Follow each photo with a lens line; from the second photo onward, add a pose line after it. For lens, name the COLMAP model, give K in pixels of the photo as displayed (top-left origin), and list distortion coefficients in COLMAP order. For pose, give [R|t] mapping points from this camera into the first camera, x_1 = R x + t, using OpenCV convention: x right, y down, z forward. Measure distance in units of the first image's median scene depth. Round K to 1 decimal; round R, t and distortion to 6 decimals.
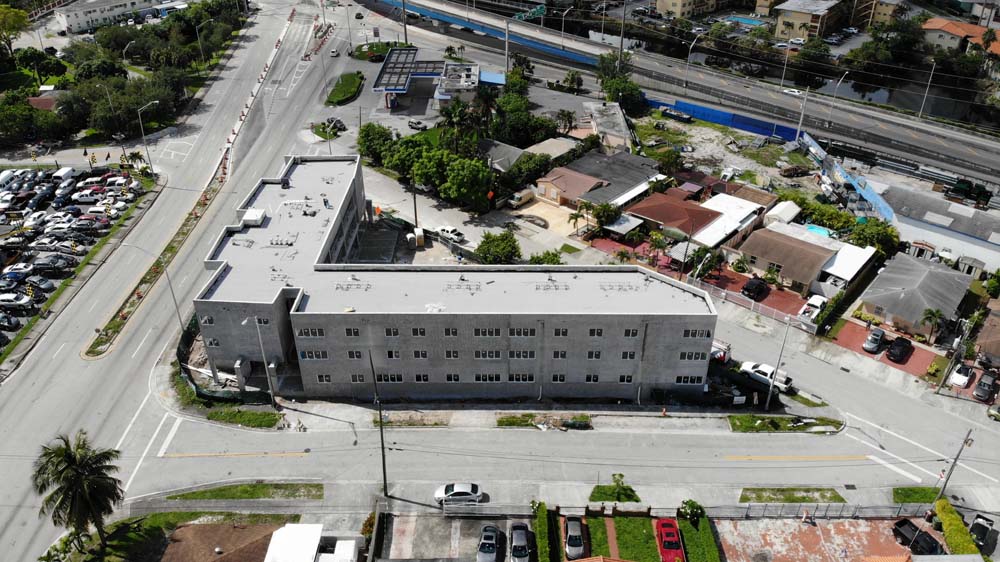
lens RADIAL K [[728.2, 0, 500.0], [0, 728.2, 281.0], [0, 0, 1]] dist [0.119486, -0.254943]
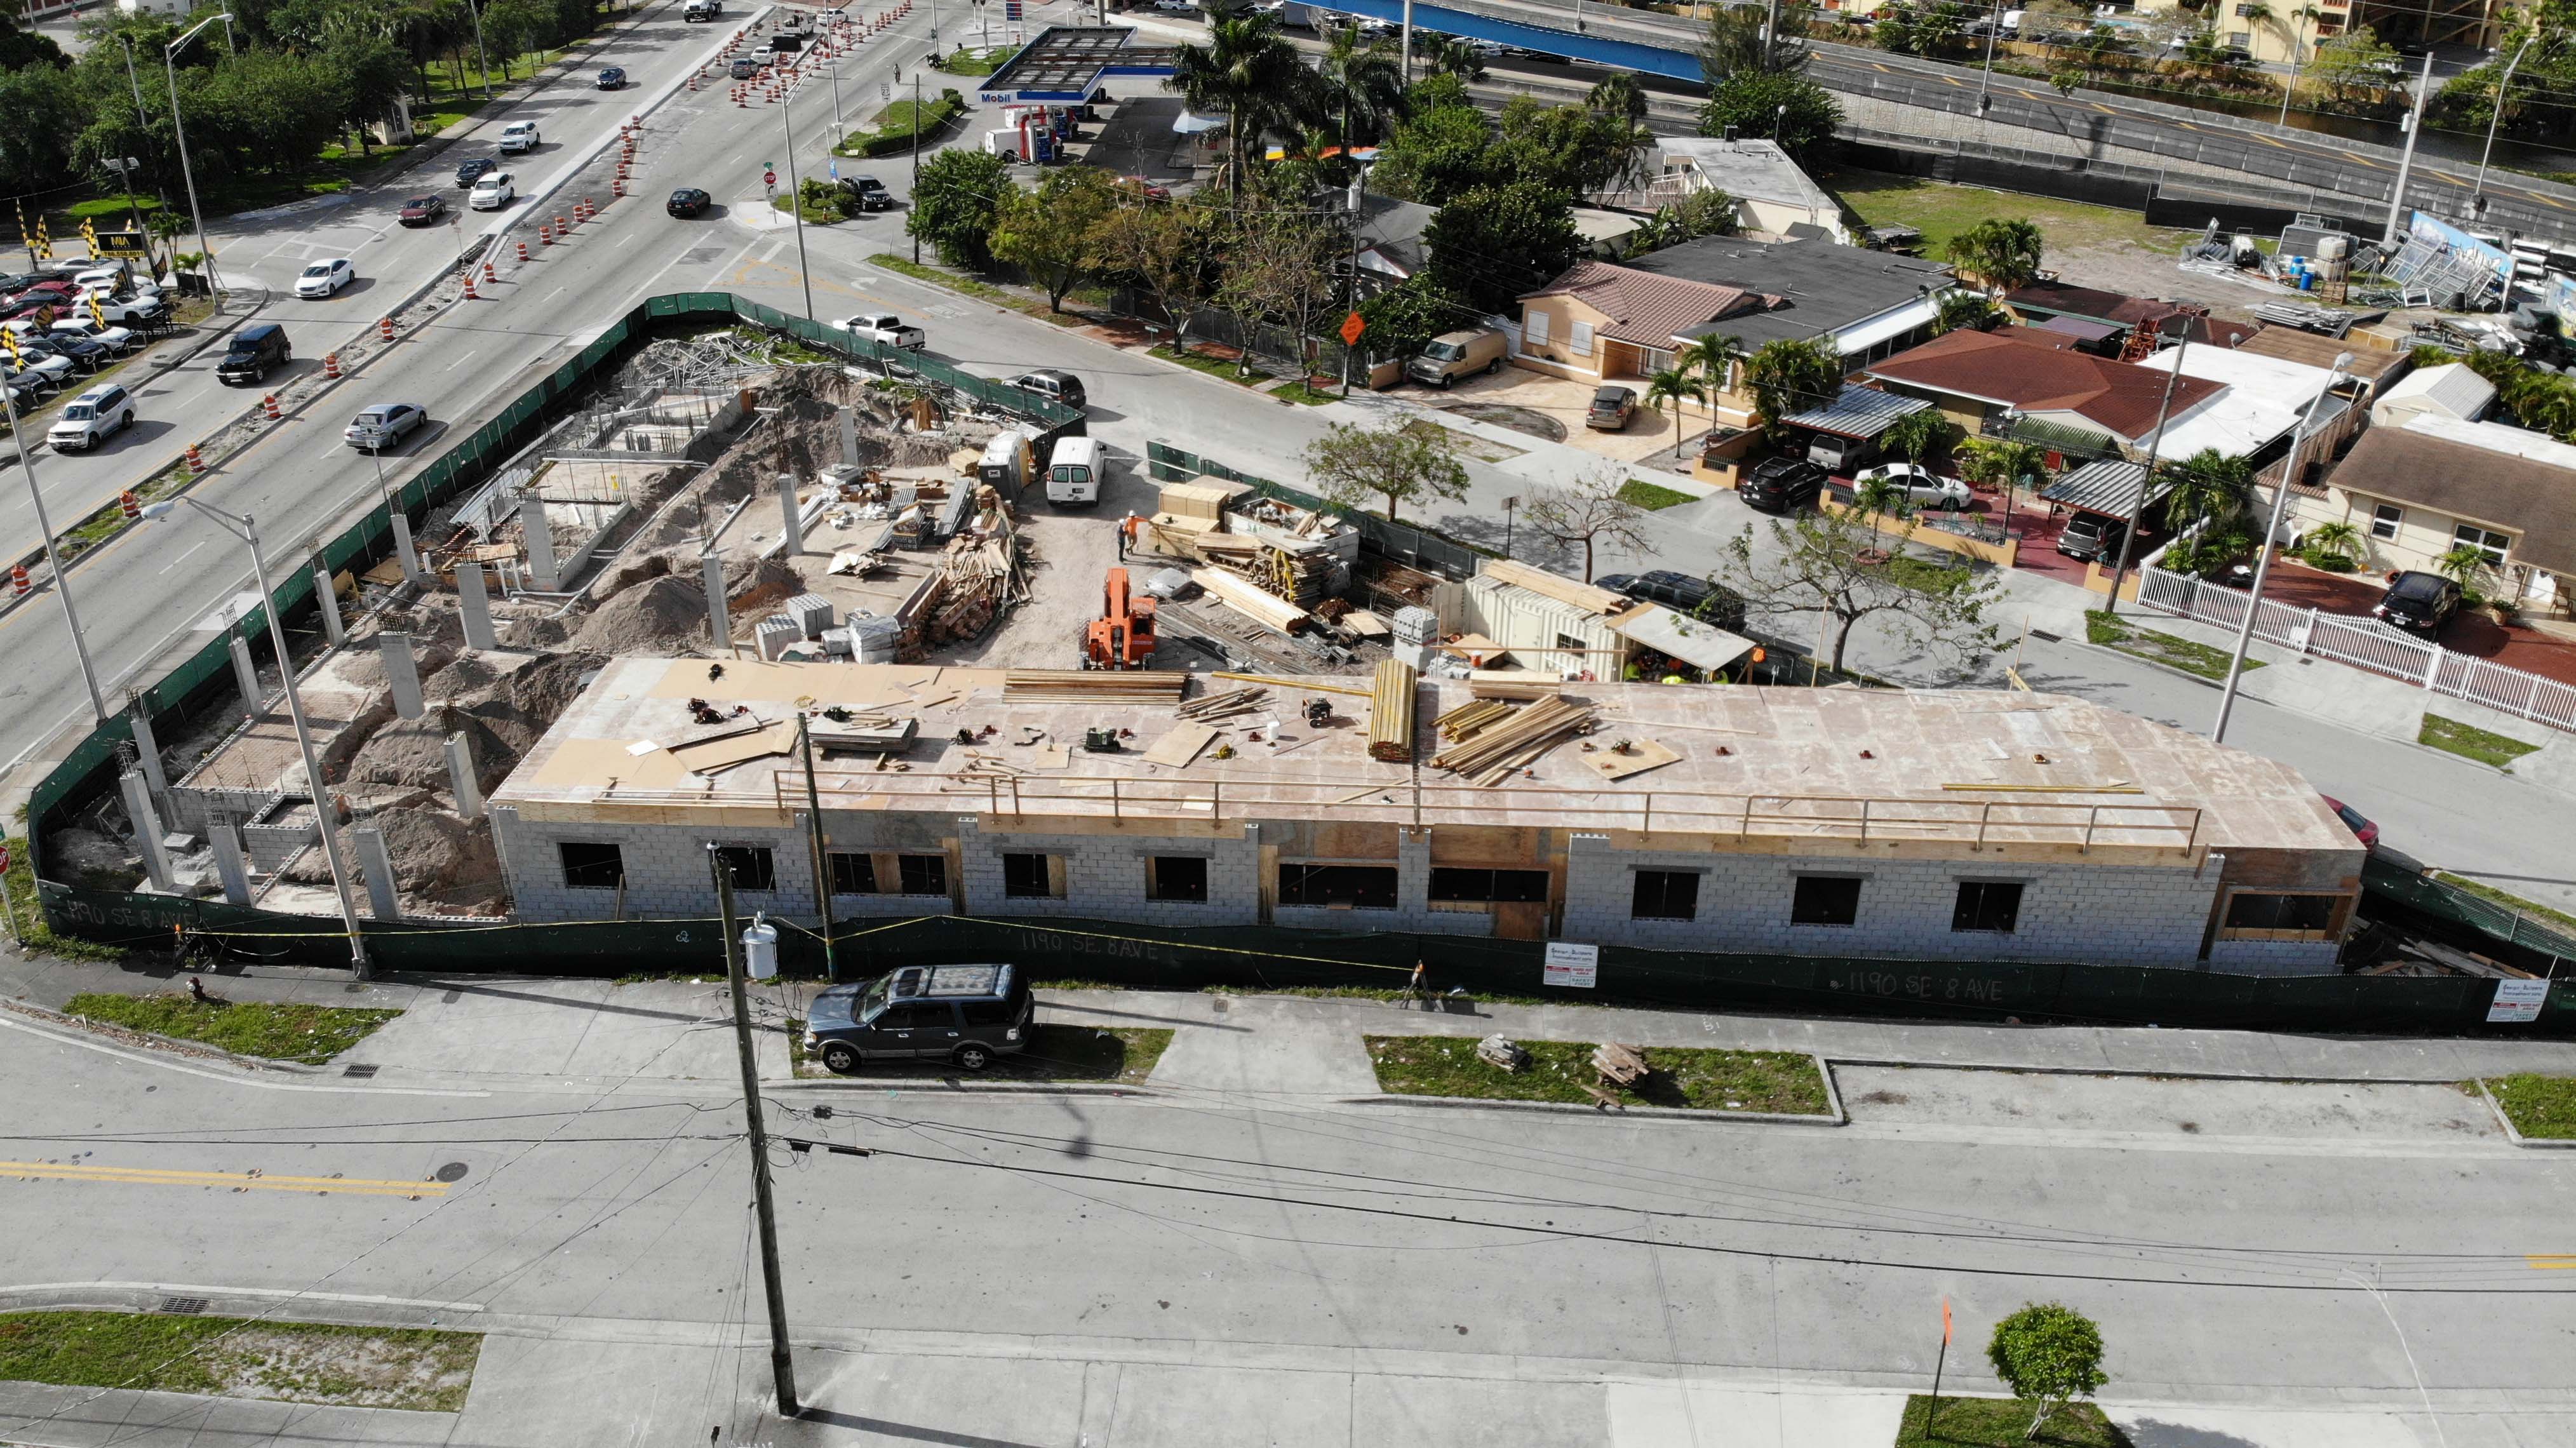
lens RADIAL K [[1872.5, 0, 1287.6], [0, 1872.5, 736.9], [0, 0, 1]] dist [0.092033, -0.201424]
pose [[0.999017, 0.020892, -0.039088, -0.007184], [-0.023756, 0.996951, -0.074321, 0.089539], [0.037416, 0.075177, 0.996468, 0.297716]]
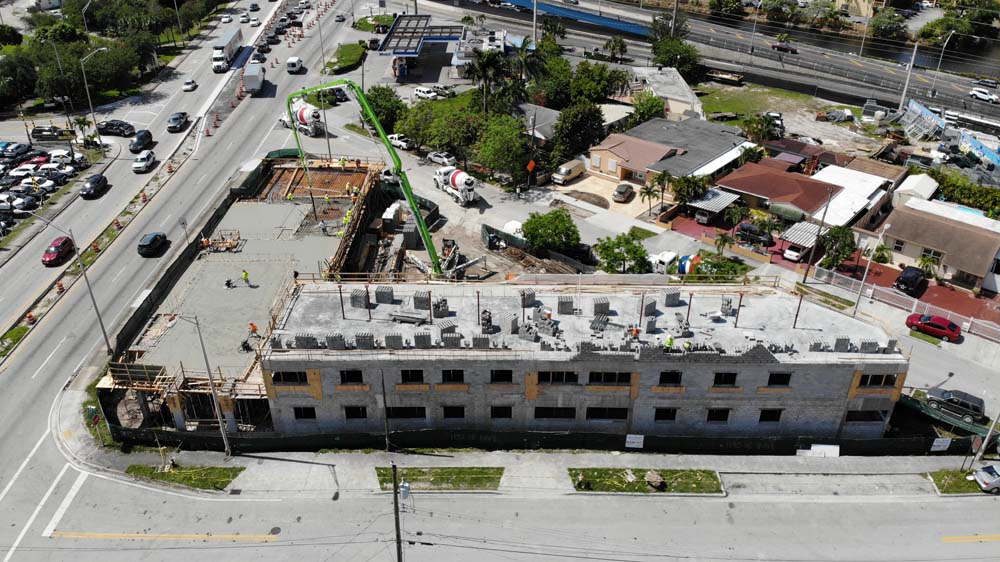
lens RADIAL K [[728.2, 0, 500.0], [0, 728.2, 281.0], [0, 0, 1]] dist [0.119486, -0.254943]
pose [[0.999995, 0.001196, -0.002868, -0.043746], [-0.001260, 0.999749, -0.022378, 0.020528], [0.002841, 0.022382, 0.999745, 0.232798]]
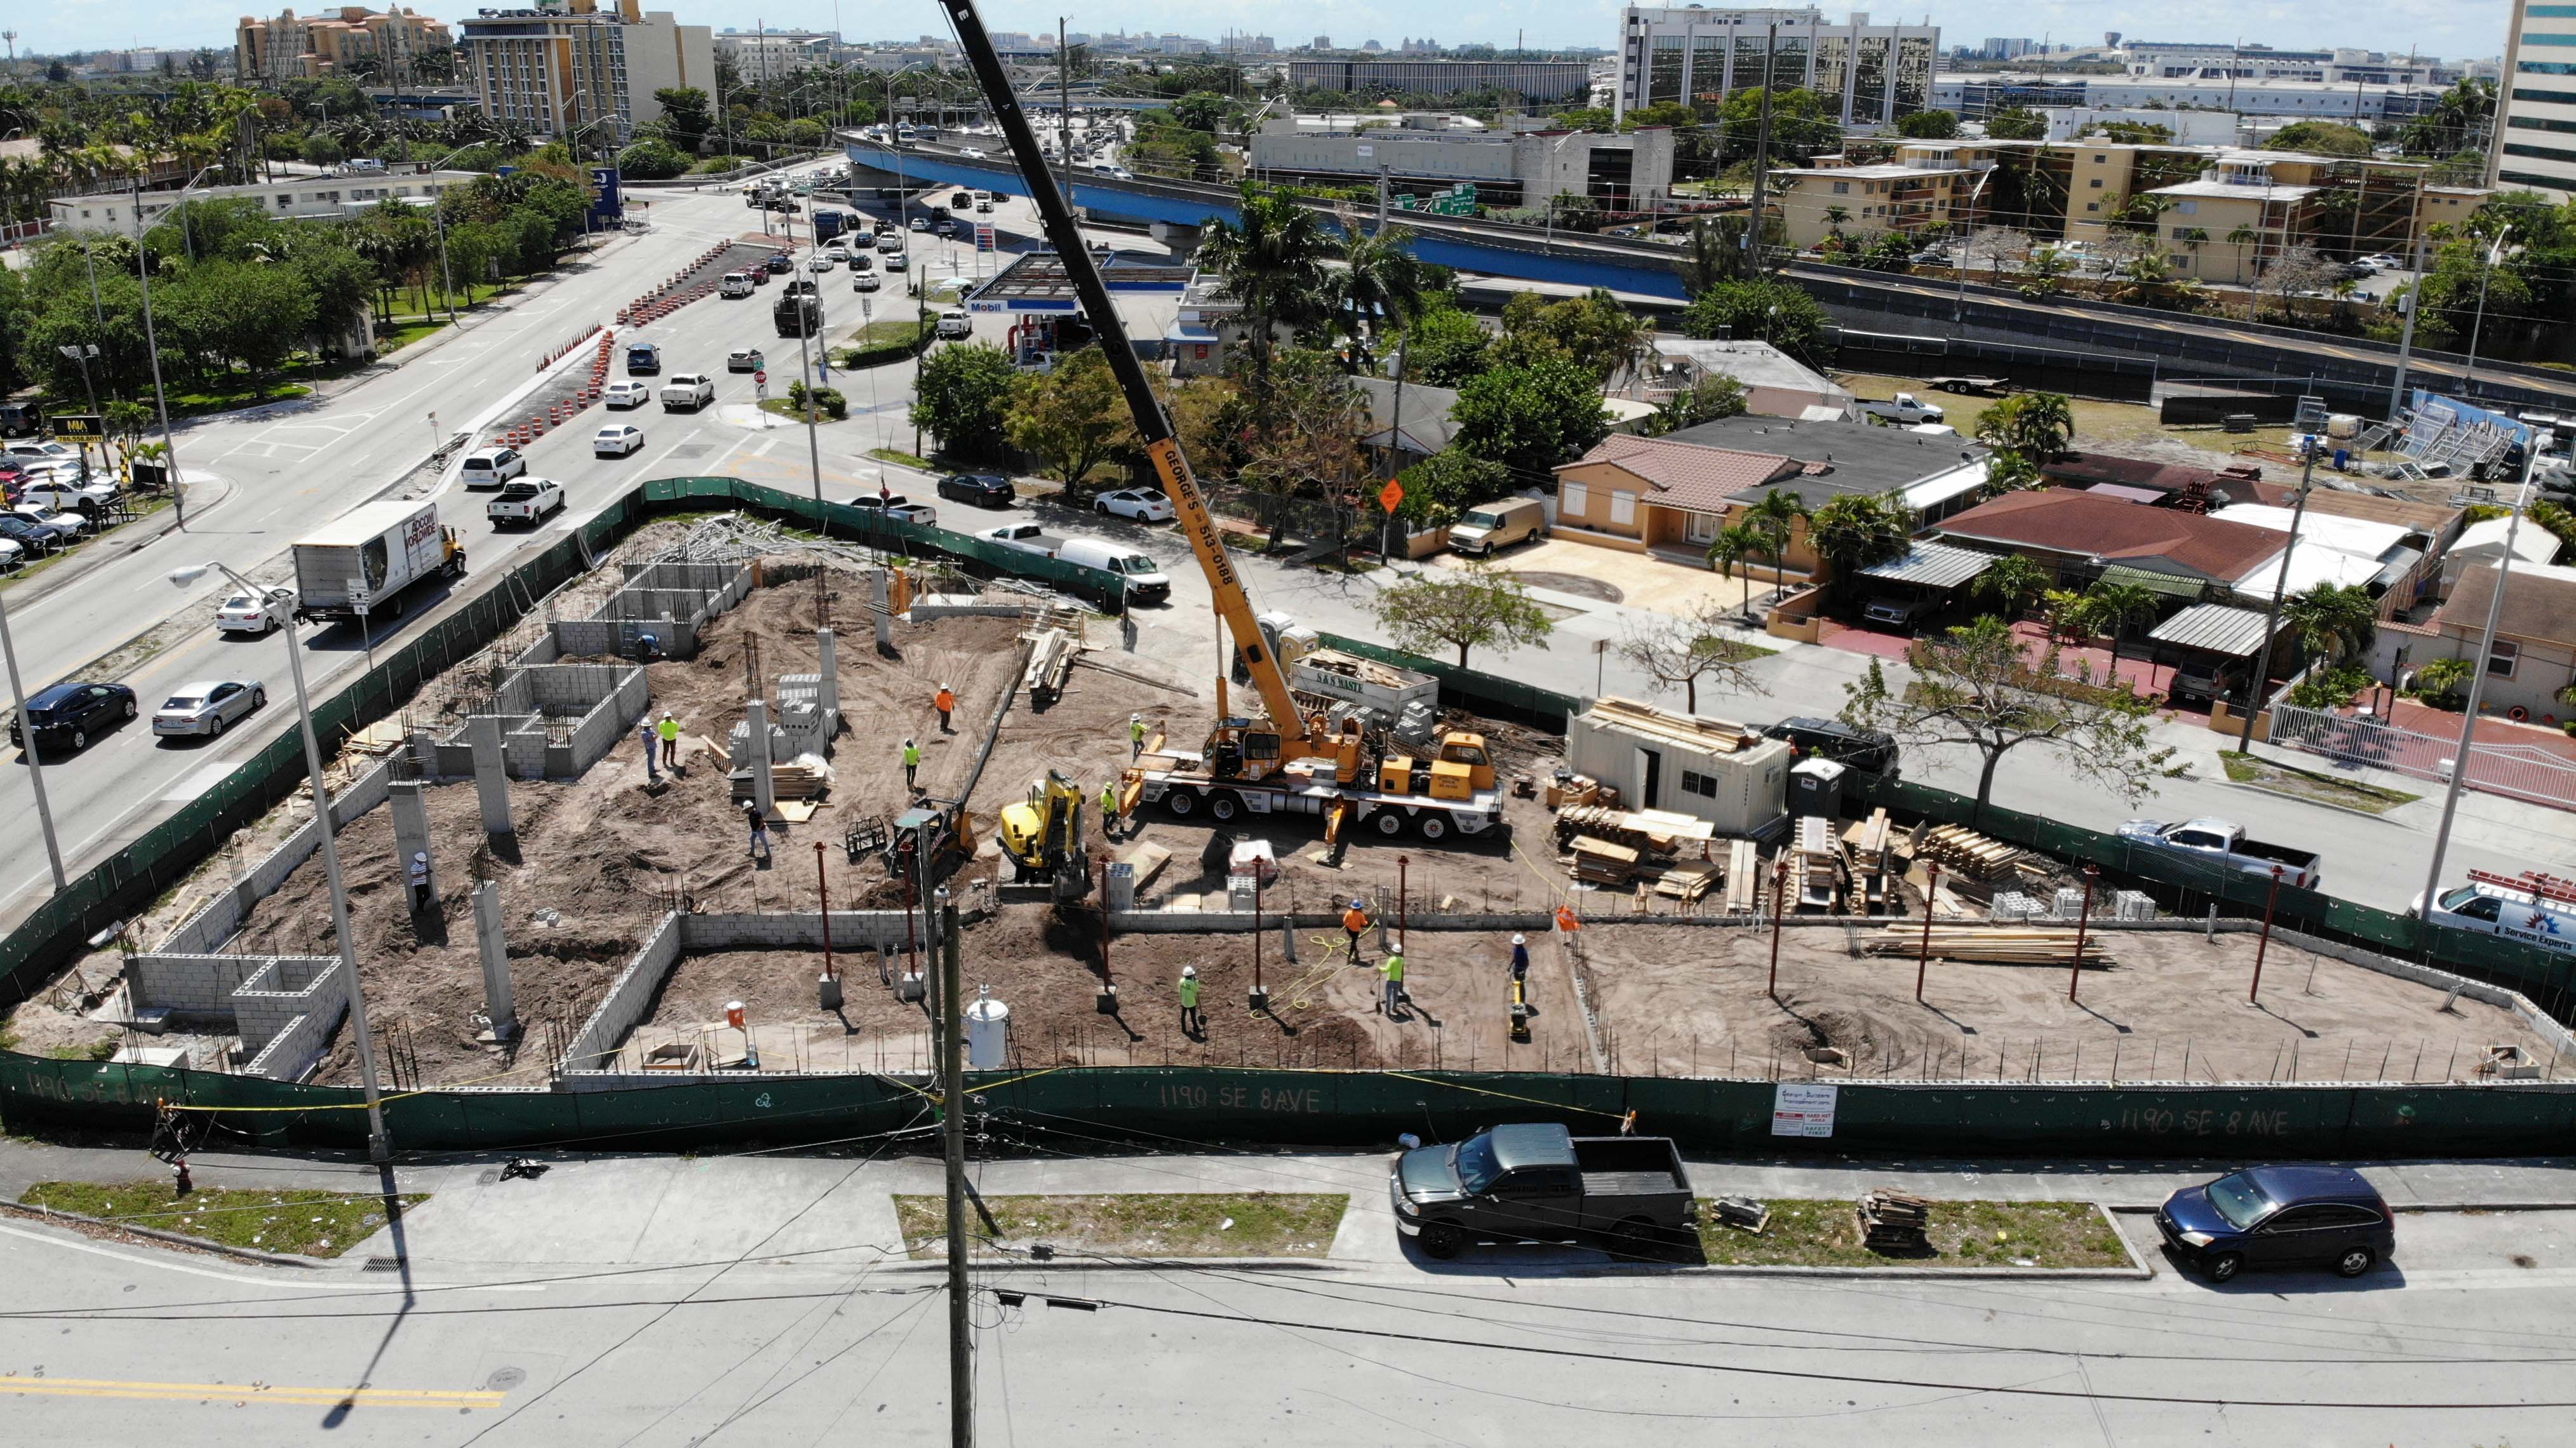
lens RADIAL K [[1872.5, 0, 1287.6], [0, 1872.5, 736.9], [0, 0, 1]] dist [0.092033, -0.201424]
pose [[0.999996, -0.000074, 0.002656, -0.053486], [0.000628, 0.977850, -0.209304, 0.111176], [-0.002582, 0.209305, 0.977847, 0.344367]]
